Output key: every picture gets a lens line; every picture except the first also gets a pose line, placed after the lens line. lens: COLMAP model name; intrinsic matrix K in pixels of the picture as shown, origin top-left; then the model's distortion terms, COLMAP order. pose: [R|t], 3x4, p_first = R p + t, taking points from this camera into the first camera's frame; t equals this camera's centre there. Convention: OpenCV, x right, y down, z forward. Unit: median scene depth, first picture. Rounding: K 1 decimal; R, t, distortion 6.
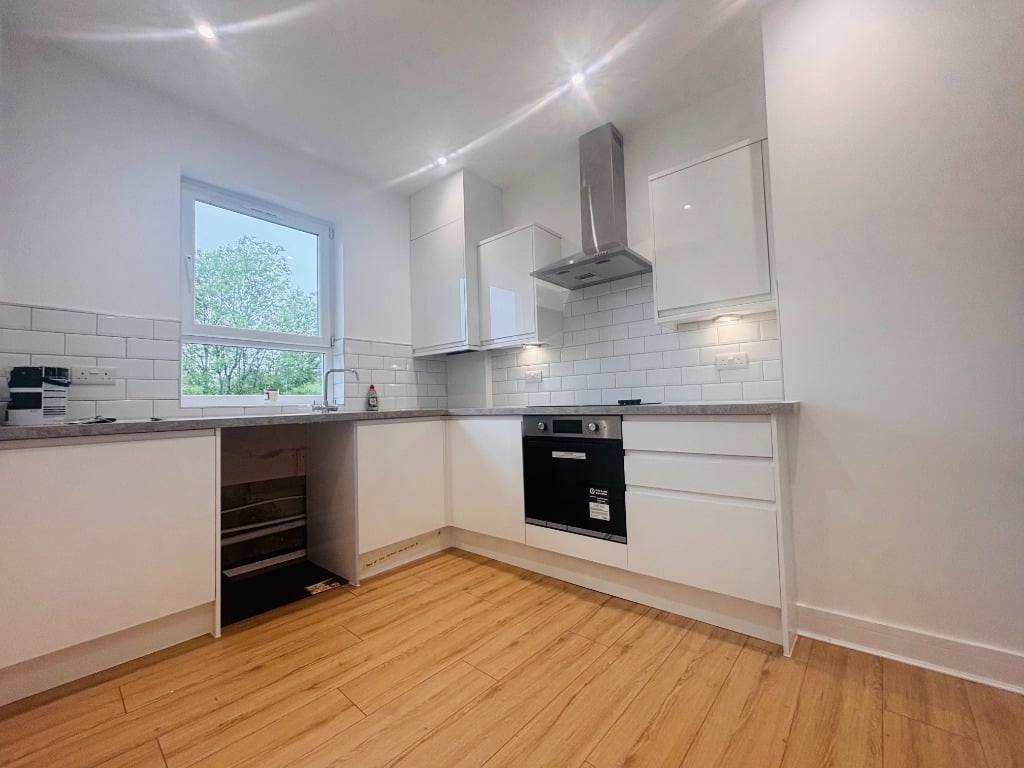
lens RADIAL K [[413.1, 0, 514.3], [0, 413.1, 384.6], [0, 0, 1]] dist [0.000304, -0.000162]
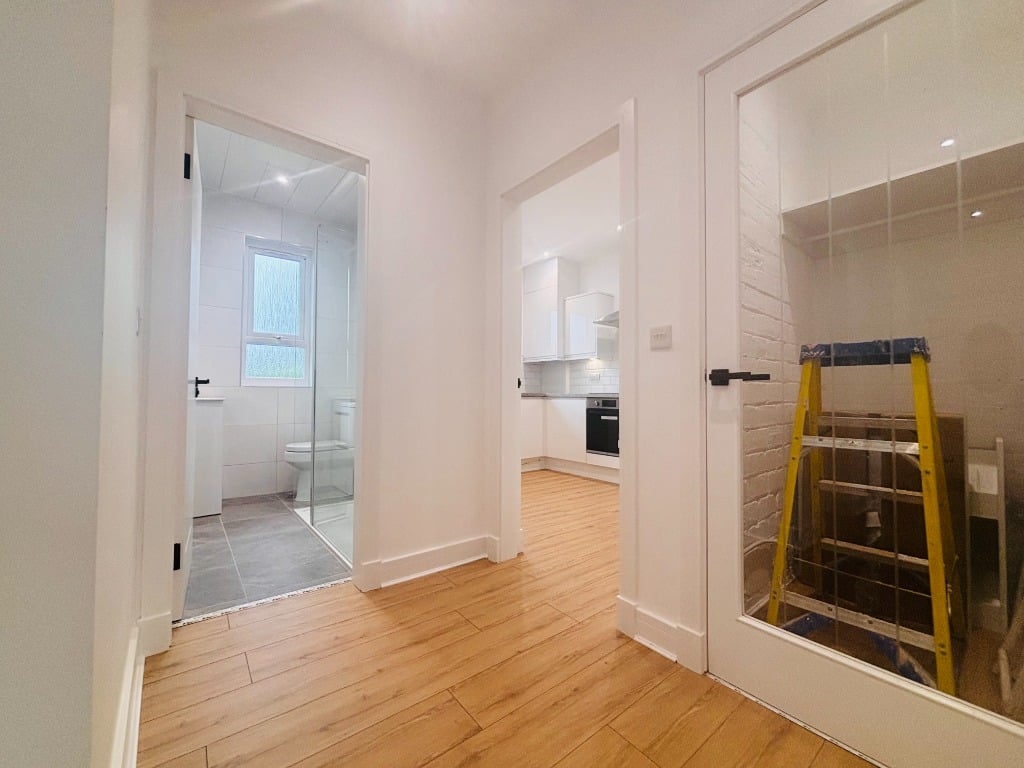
lens RADIAL K [[413.1, 0, 514.3], [0, 413.1, 384.6], [0, 0, 1]] dist [0.000304, -0.000162]
pose [[0.985653, 0.033513, -0.165424, 0.003161], [-0.029577, 0.999219, 0.026198, -0.021713], [0.166173, -0.020930, 0.985874, -0.799970]]
